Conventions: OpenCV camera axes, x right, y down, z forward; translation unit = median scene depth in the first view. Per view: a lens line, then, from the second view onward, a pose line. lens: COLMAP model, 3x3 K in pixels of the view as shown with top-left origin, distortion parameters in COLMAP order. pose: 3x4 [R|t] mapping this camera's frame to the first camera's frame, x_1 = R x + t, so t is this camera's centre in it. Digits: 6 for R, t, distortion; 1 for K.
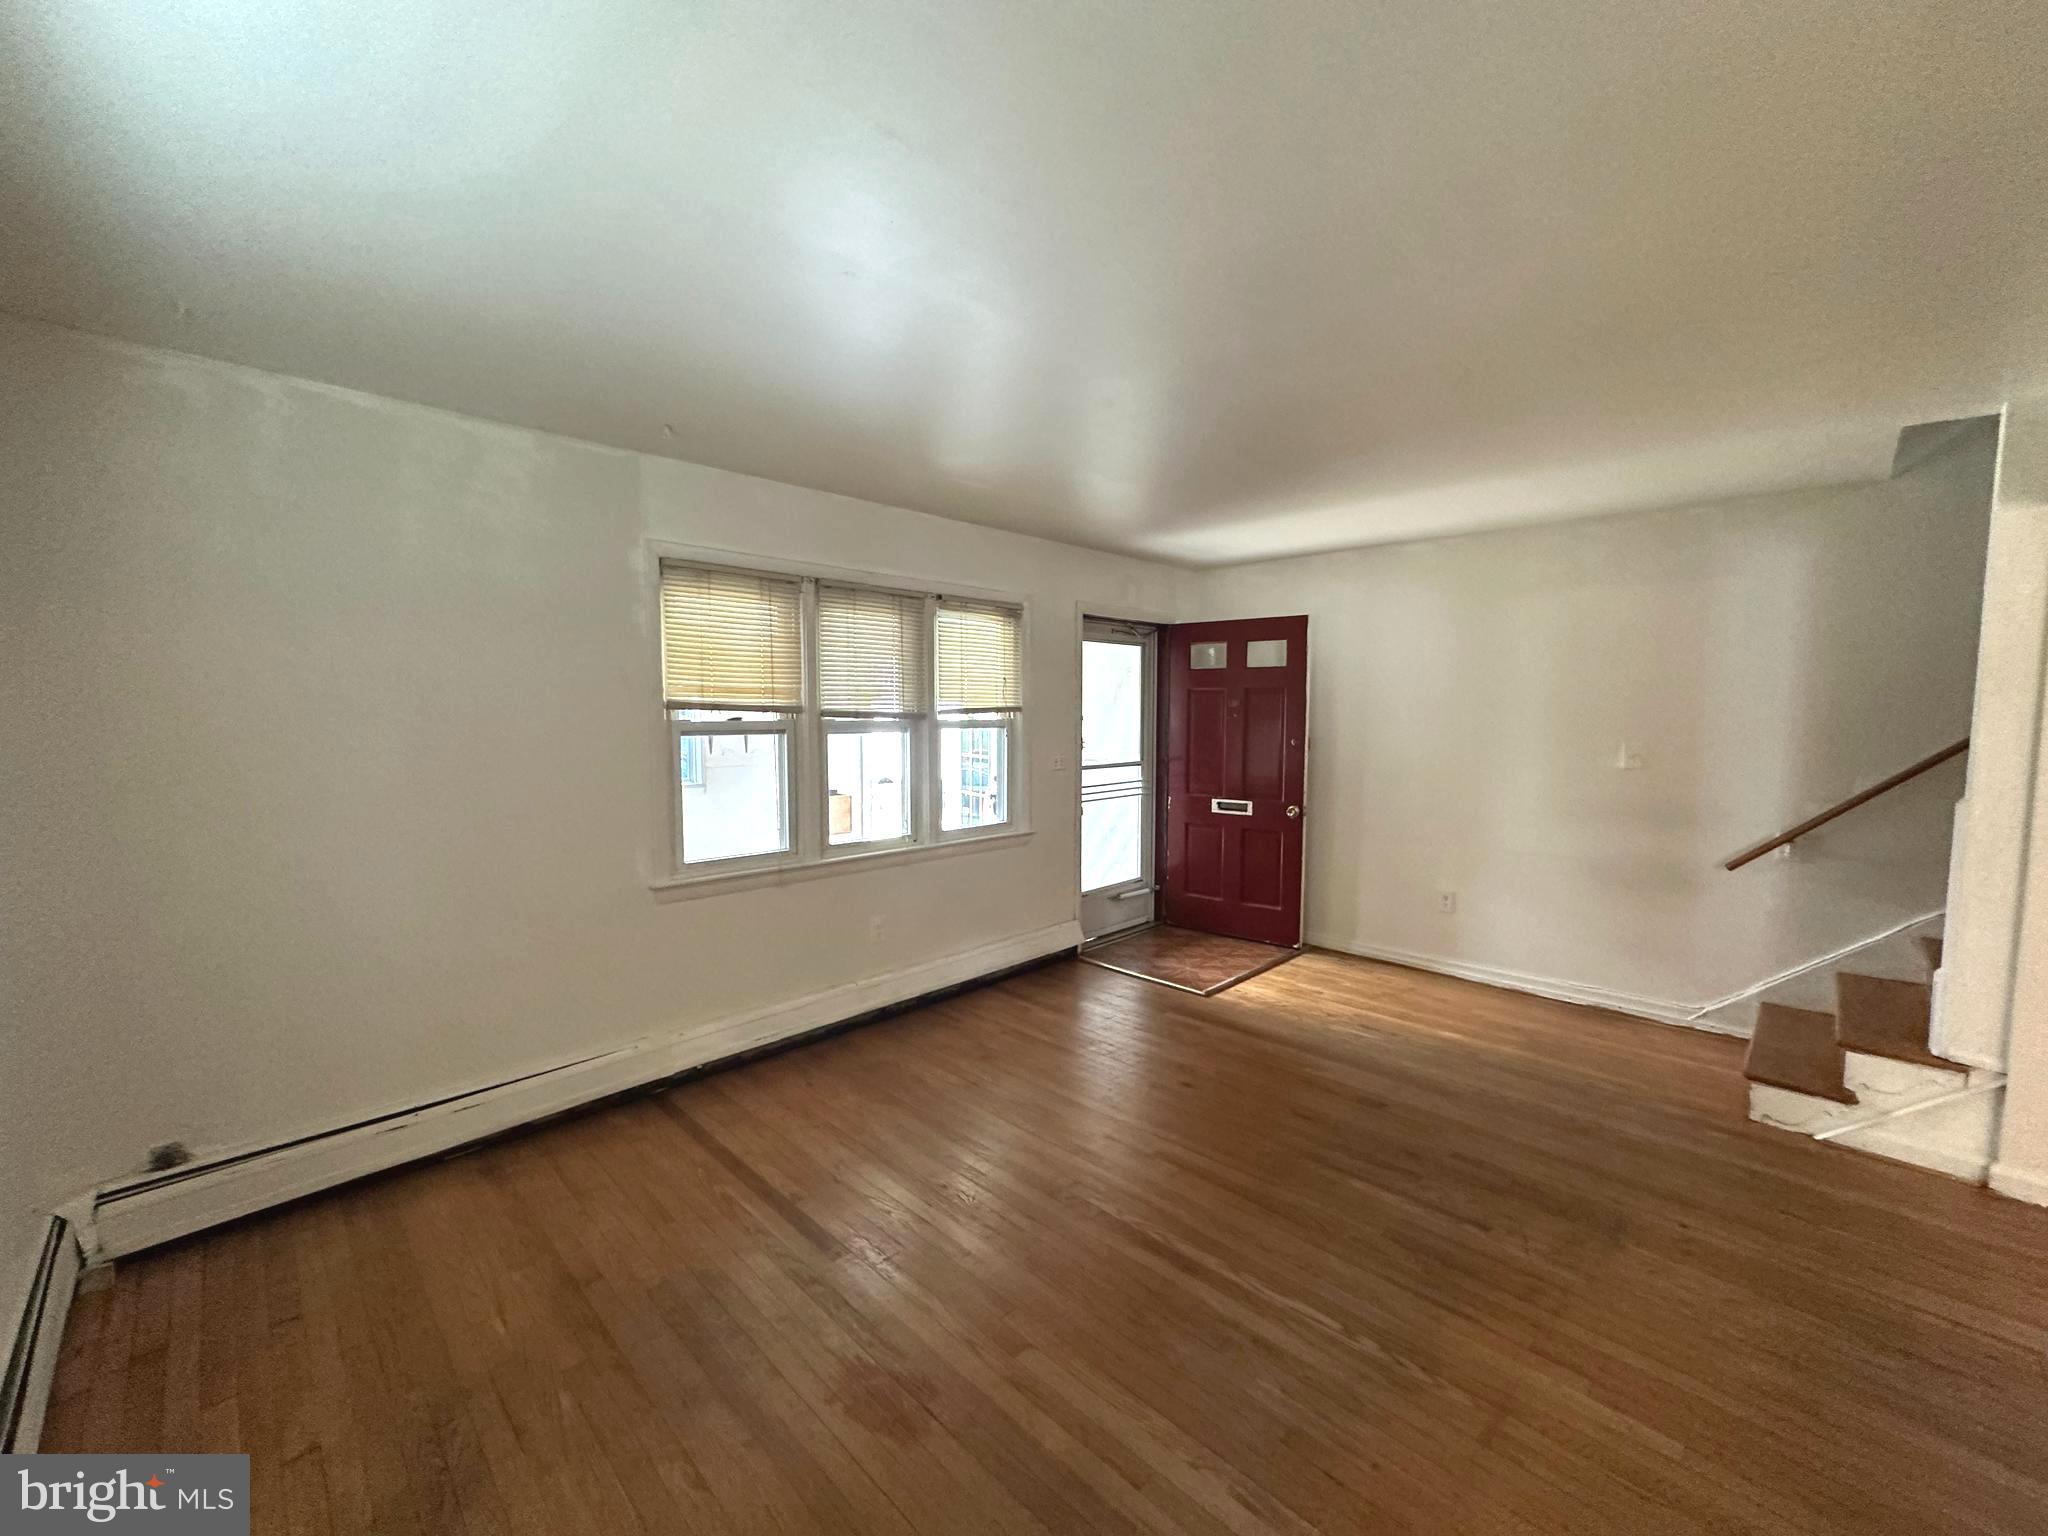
lens RADIAL K [[816.2, 0, 1020.7], [0, 816.2, 767.7], [0, 0, 1]] dist [-0.003910, 0.001183]
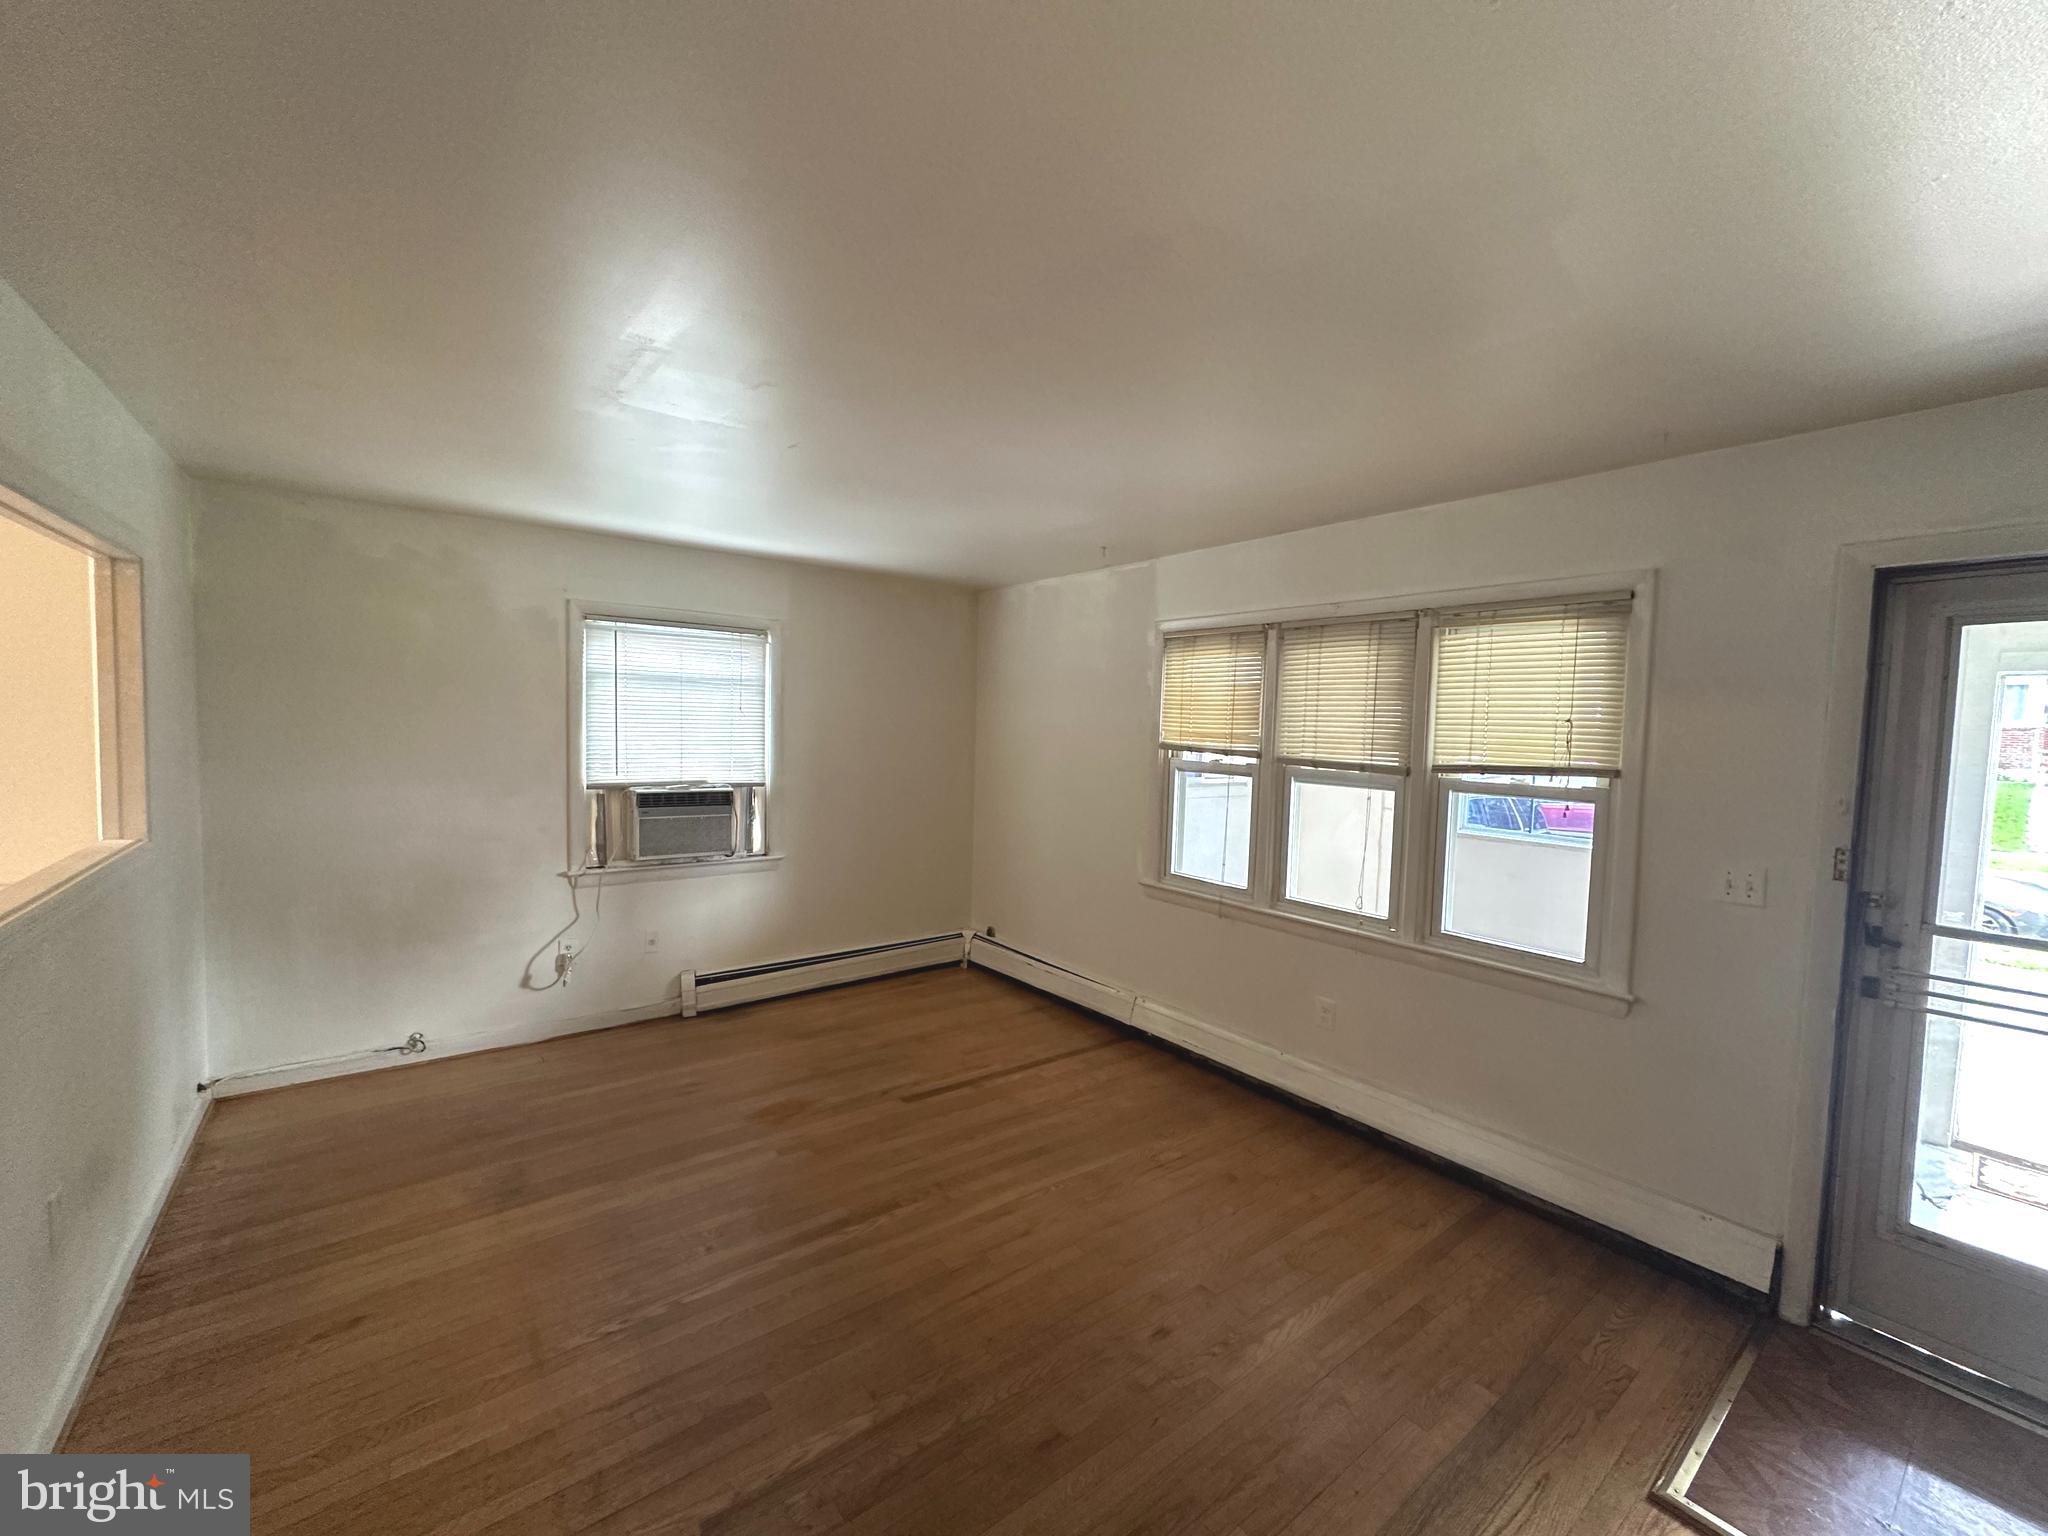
lens RADIAL K [[816.2, 0, 1024.6], [0, 816.2, 766.0], [0, 0, 1]] dist [-0.003910, 0.001183]
pose [[-0.128010, 0.046495, -0.990682, 0.778375], [-0.098734, 0.993341, 0.059378, -0.089318], [0.986846, 0.105415, -0.122567, 0.839406]]
